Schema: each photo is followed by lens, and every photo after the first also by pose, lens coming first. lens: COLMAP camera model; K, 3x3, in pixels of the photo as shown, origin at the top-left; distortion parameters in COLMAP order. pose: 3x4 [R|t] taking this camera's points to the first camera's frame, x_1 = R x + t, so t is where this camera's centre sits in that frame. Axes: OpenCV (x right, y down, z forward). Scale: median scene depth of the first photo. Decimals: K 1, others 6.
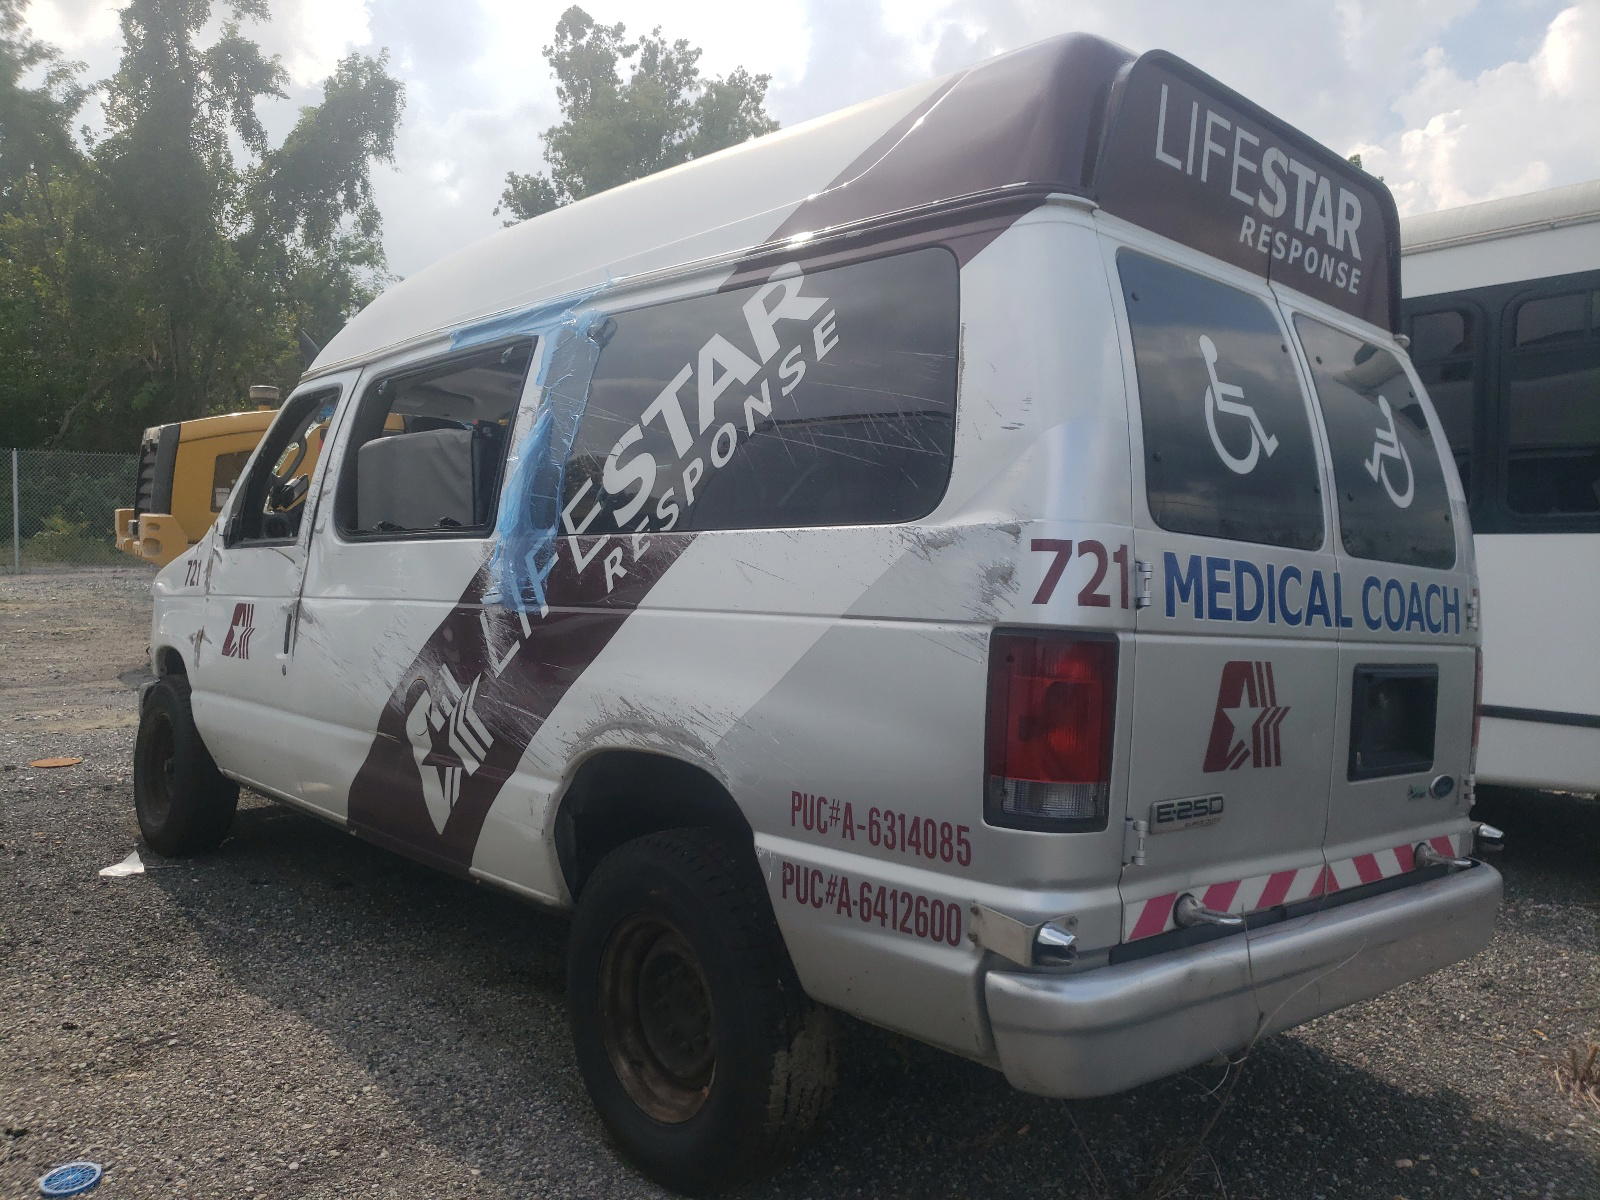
lens RADIAL K [[1325.7, 0, 800.0], [0, 1325.7, 600.0], [0, 0, 1]] dist [0.005696, 0.000796]
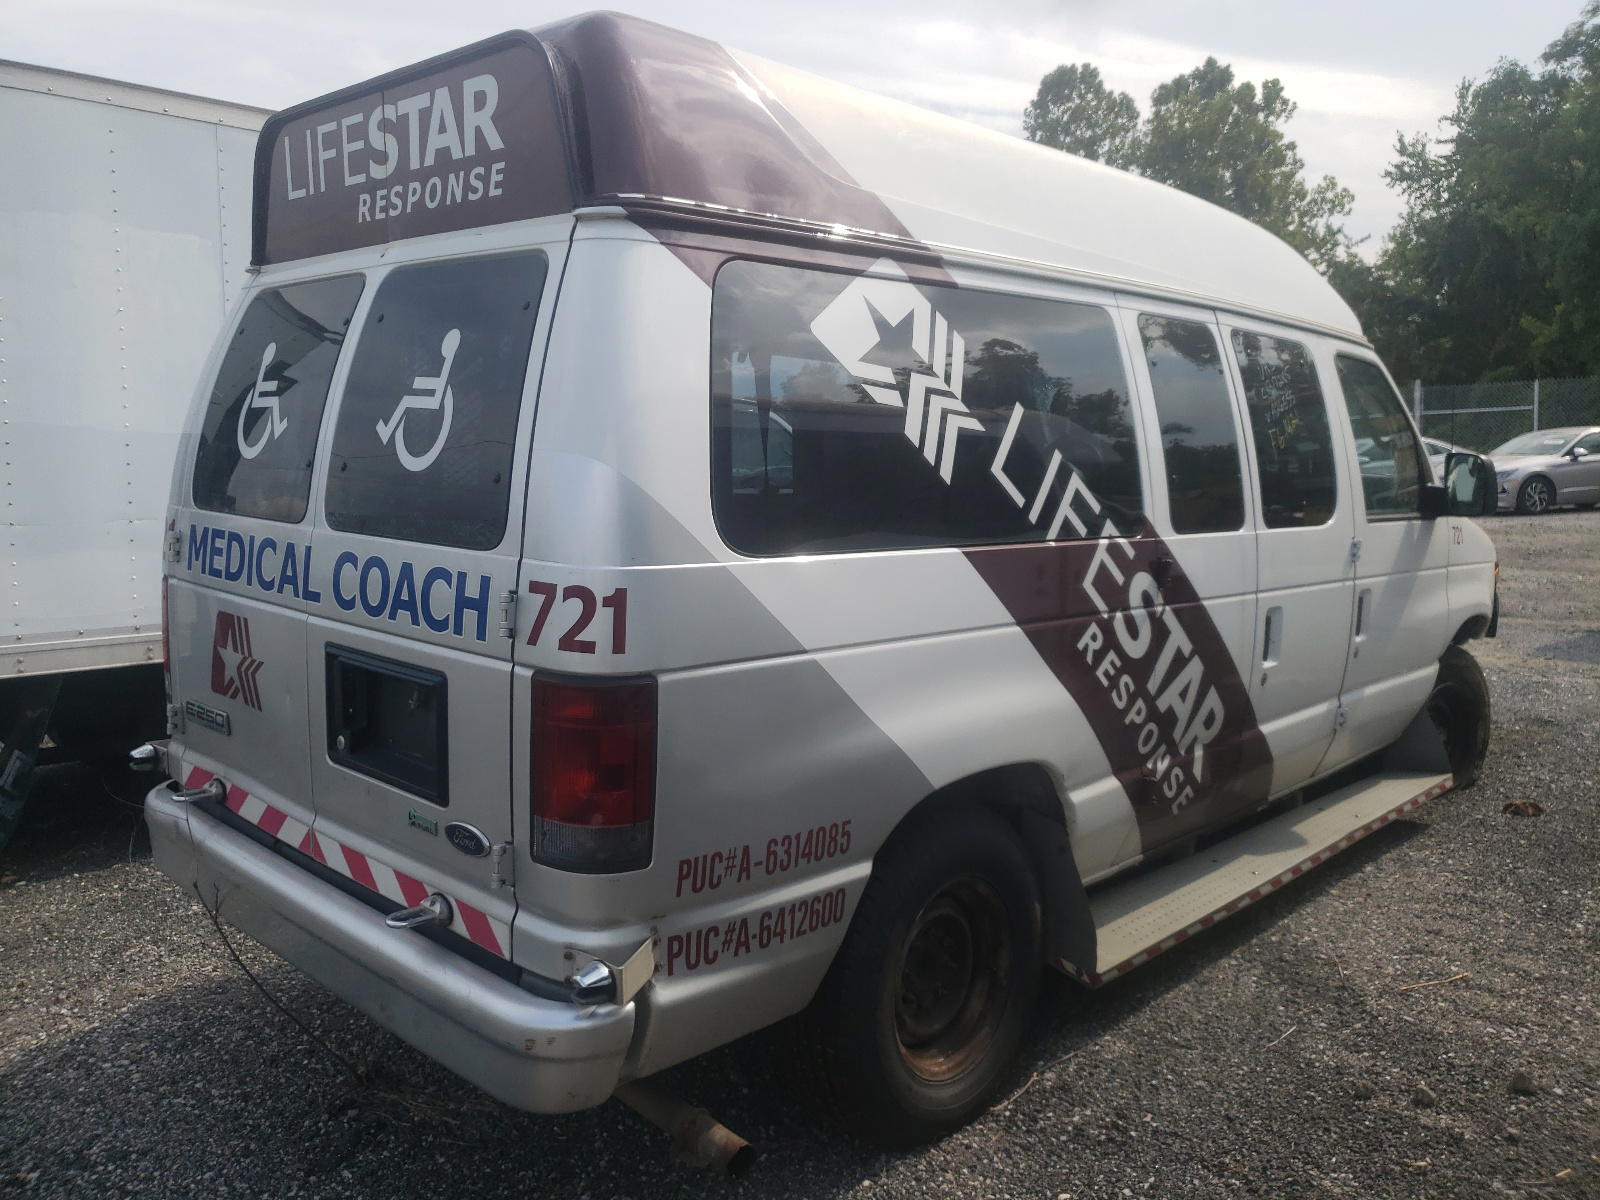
lens RADIAL K [[1325.7, 0, 800.0], [0, 1325.7, 600.0], [0, 0, 1]] dist [0.005696, 0.000796]
pose [[0.016621, 0.071772, -0.997283, 1.417839], [-0.024475, 0.997151, 0.071355, -0.060543], [0.999562, 0.023223, 0.018330, 1.357487]]
